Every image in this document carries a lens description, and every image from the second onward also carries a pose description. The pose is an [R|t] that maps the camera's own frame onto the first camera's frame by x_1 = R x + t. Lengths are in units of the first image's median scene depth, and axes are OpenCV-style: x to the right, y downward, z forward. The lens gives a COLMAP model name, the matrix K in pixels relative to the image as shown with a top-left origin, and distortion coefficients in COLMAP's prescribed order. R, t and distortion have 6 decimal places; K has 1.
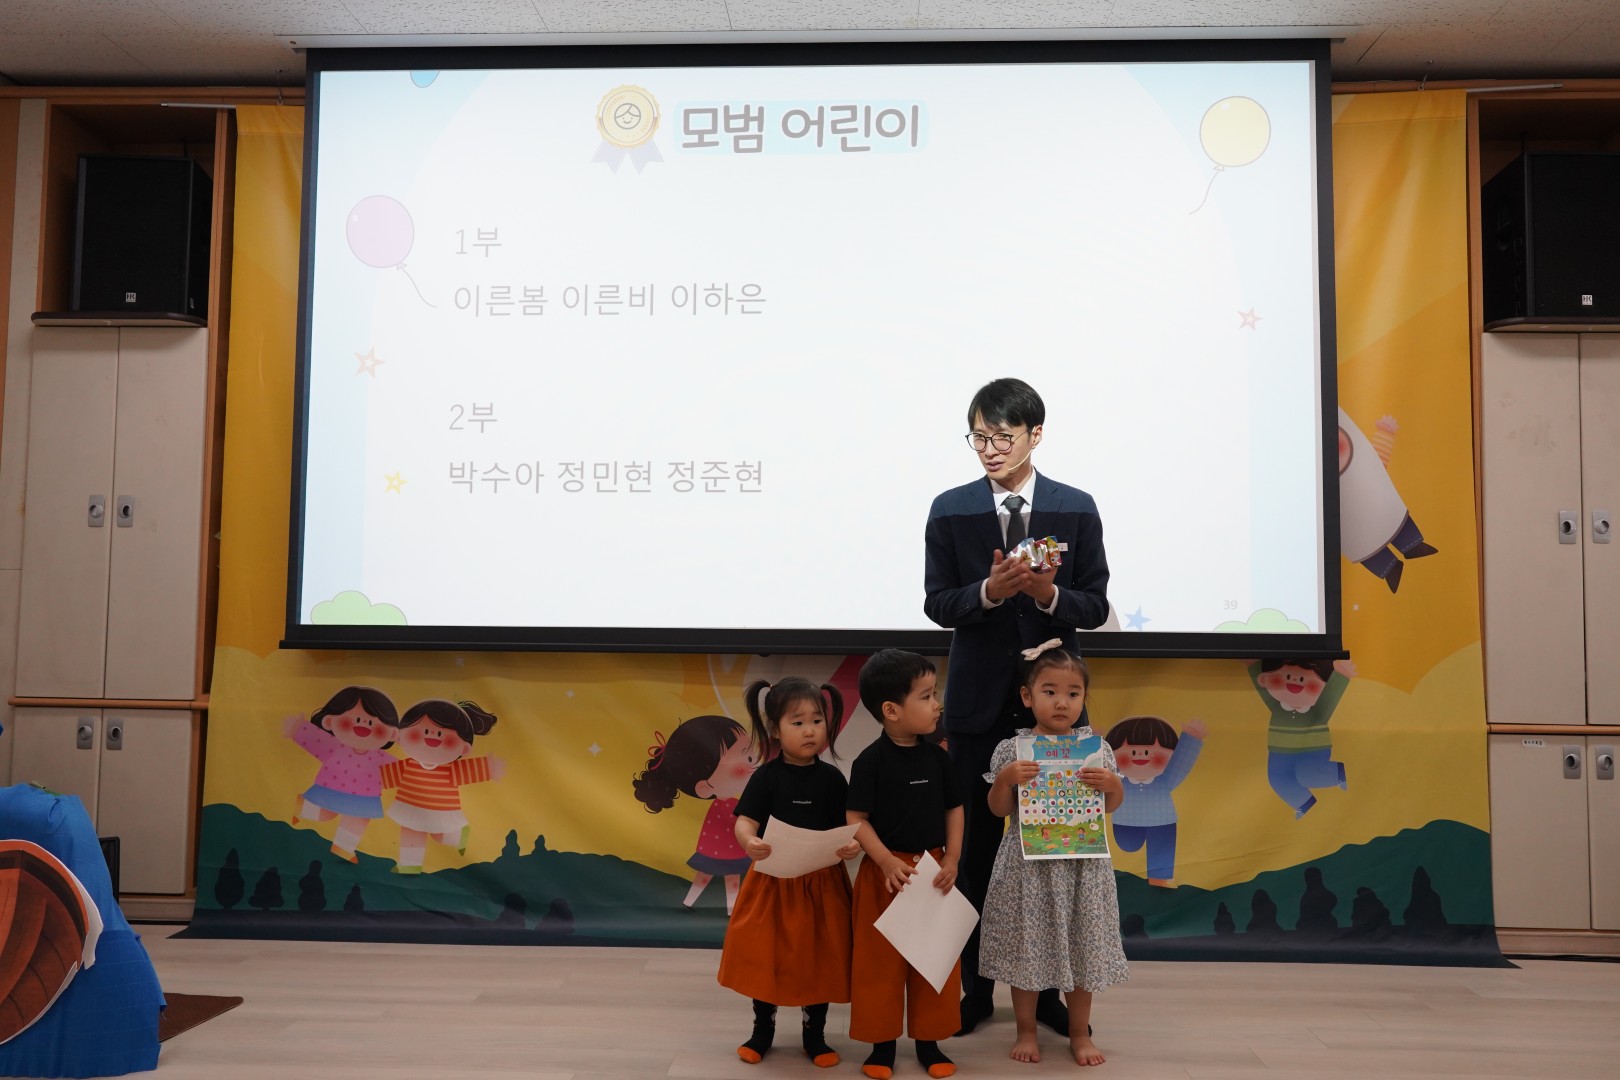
lens RADIAL K [[1269.9, 0, 813.0], [0, 1269.9, 536.1], [0, 0, 1]] dist [-0.022110, 0.029105]
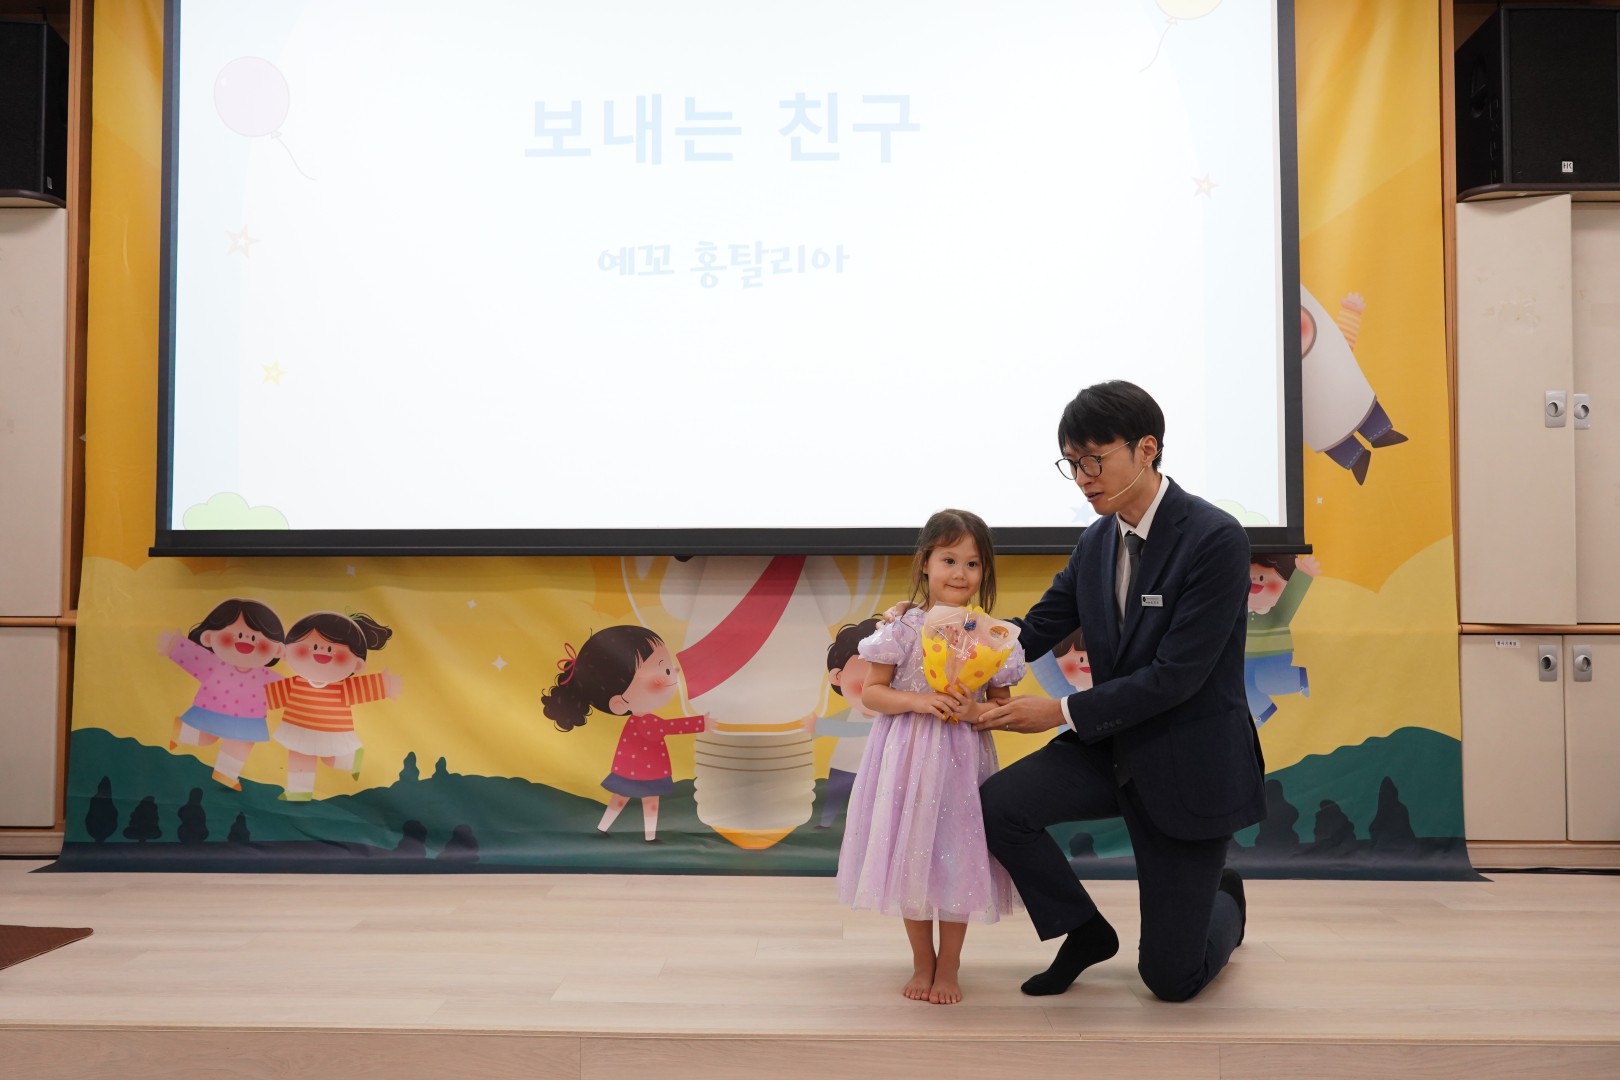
lens RADIAL K [[1269.9, 0, 812.2], [0, 1269.9, 538.3], [0, 0, 1]] dist [-0.022110, 0.029105]
pose [[0.999739, -0.009889, 0.020596, 0.037233], [0.009287, 0.999533, 0.029095, 0.052680], [-0.020874, -0.028896, 0.999364, 0.078174]]
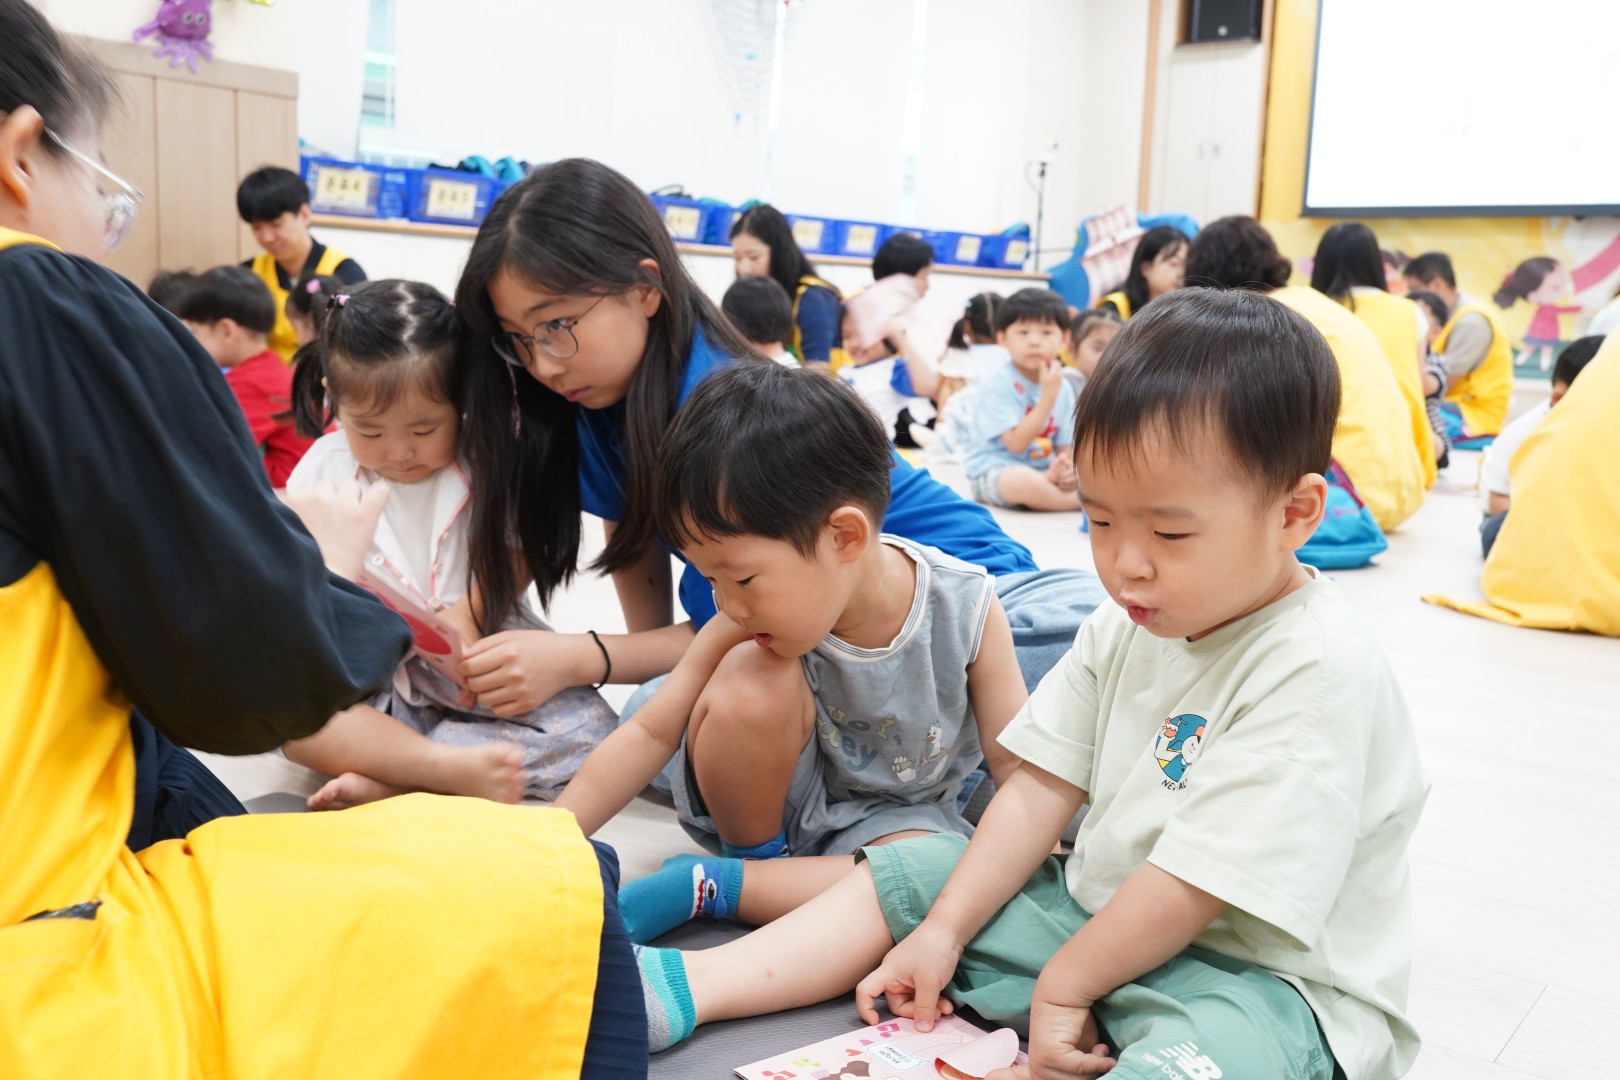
lens RADIAL K [[1548.1, 0, 813.5], [0, 1548.1, 531.2], [0, 0, 1]] dist [-0.009662, 0.000000]
pose [[0.820908, 0.099628, -0.562303, 0.331724], [0.012867, 0.981187, 0.192629, 0.091489], [0.570916, -0.165366, 0.804183, -1.350506]]
